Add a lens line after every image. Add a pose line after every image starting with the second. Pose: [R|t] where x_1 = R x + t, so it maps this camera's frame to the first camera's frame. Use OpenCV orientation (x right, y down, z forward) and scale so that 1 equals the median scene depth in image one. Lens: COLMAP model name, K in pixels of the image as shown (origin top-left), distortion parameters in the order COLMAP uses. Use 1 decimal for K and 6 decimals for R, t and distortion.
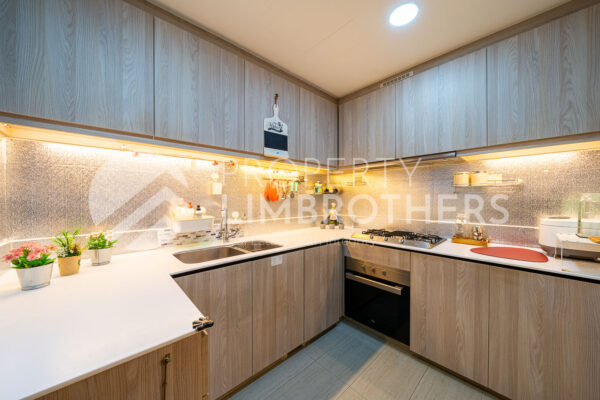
lens RADIAL K [[209.7, 0, 298.5], [0, 209.7, 196.6], [0, 0, 1]] dist [-0.000105, -0.000033]
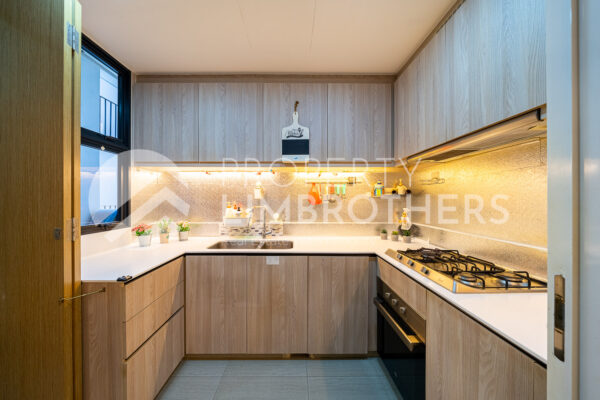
lens RADIAL K [[209.7, 0, 298.5], [0, 209.7, 196.6], [0, 0, 1]] dist [-0.000105, -0.000033]
pose [[0.740383, -0.008282, -0.672135, 0.614470], [0.004922, 0.999964, -0.006900, -0.012417], [0.672168, 0.001800, 0.740397, 0.250077]]
